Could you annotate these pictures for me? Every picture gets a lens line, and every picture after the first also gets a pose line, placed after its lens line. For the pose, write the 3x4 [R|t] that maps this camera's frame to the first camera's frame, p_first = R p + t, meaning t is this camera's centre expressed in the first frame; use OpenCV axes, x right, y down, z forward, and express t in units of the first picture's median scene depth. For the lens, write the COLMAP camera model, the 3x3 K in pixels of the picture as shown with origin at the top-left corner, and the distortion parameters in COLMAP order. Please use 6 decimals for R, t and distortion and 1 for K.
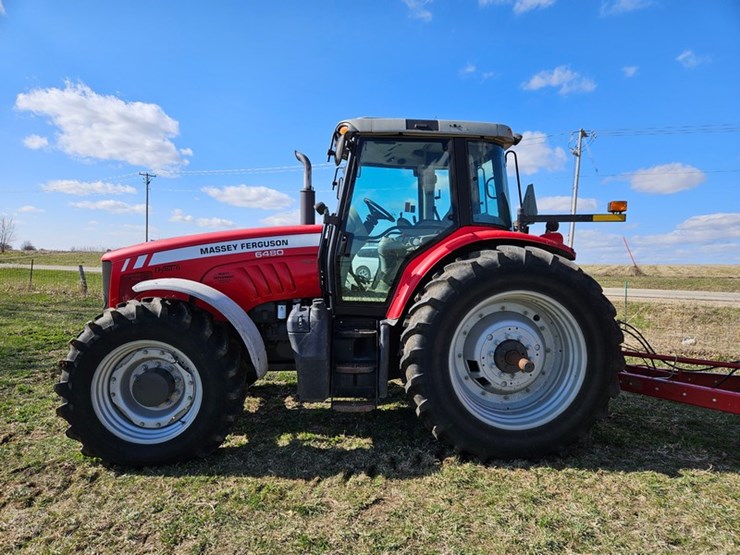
lens RADIAL K [[488.1, 0, 367.0], [0, 488.1, 274.2], [0, 0, 1]] dist [0.055945, -0.040581]
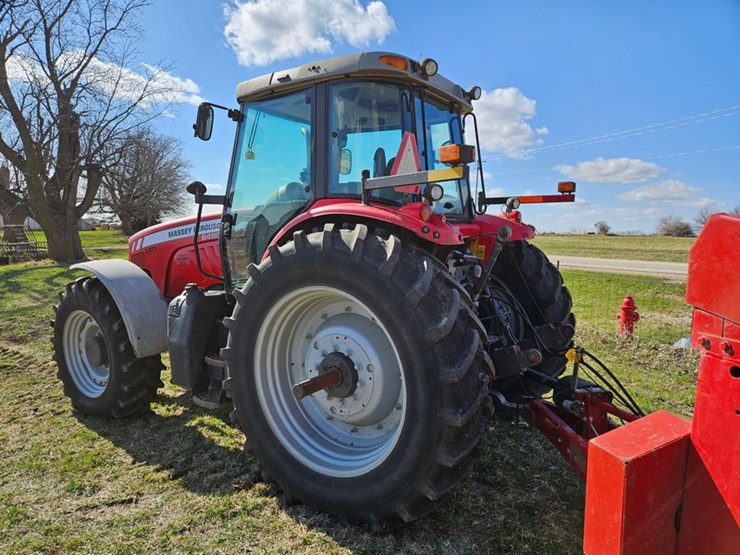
lens RADIAL K [[498.9, 0, 373.0], [0, 498.9, 275.8], [0, 0, 1]] dist [0.041301, -0.003350]
pose [[0.778452, 0.037125, -0.626606, 0.722393], [-0.012732, 0.998978, 0.043369, -0.012306], [0.627576, -0.025783, 0.778129, 0.412971]]
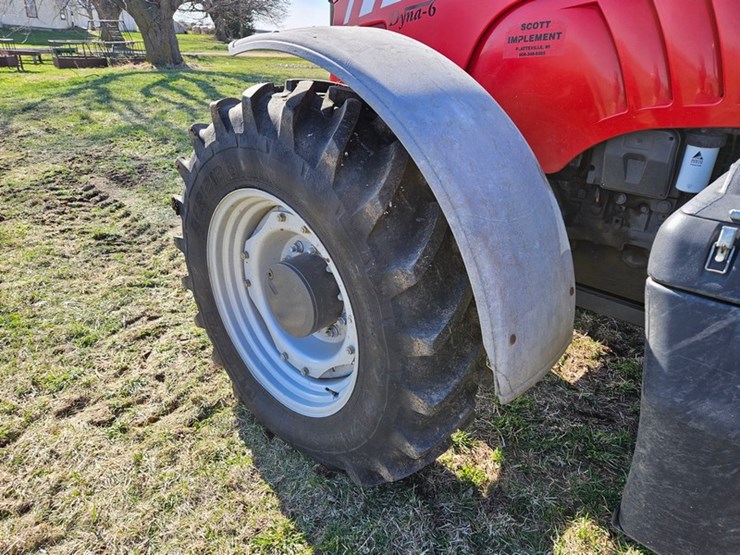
lens RADIAL K [[488.1, 0, 367.0], [0, 488.1, 274.2], [0, 0, 1]] dist [0.055945, -0.040581]
pose [[0.653517, 0.321445, -0.685266, -0.079415], [-0.055066, 0.923136, 0.380510, 0.032907], [0.754906, -0.210935, 0.620986, 0.674115]]
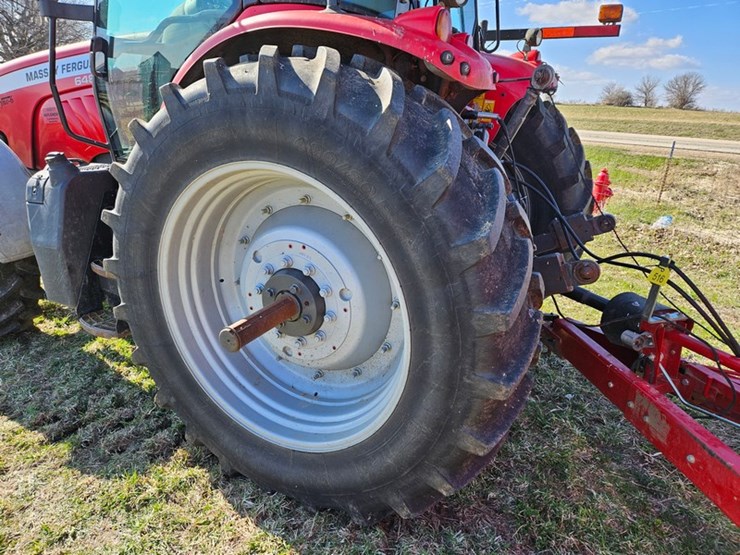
lens RADIAL K [[498.9, 0, 373.0], [0, 498.9, 275.8], [0, 0, 1]] dist [0.041301, -0.003350]
pose [[0.843751, 0.177984, -0.506365, 0.541336], [-0.026773, 0.956200, 0.291487, 0.000296], [0.536066, -0.232386, 0.811560, 0.595689]]
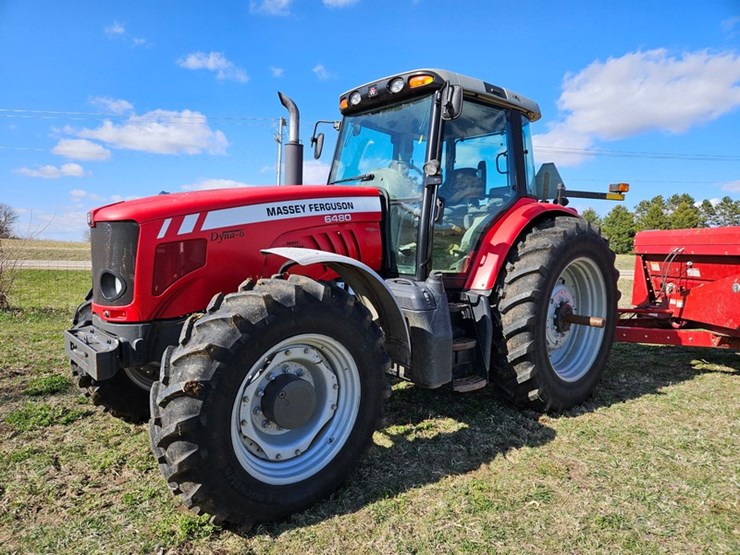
lens RADIAL K [[488.1, 0, 367.0], [0, 488.1, 274.2], [0, 0, 1]] dist [0.055945, -0.040581]
pose [[0.814622, -0.033165, 0.579044, -0.648059], [0.010481, 0.999043, 0.042475, 0.016481], [-0.579898, -0.028532, 0.814189, 0.323660]]
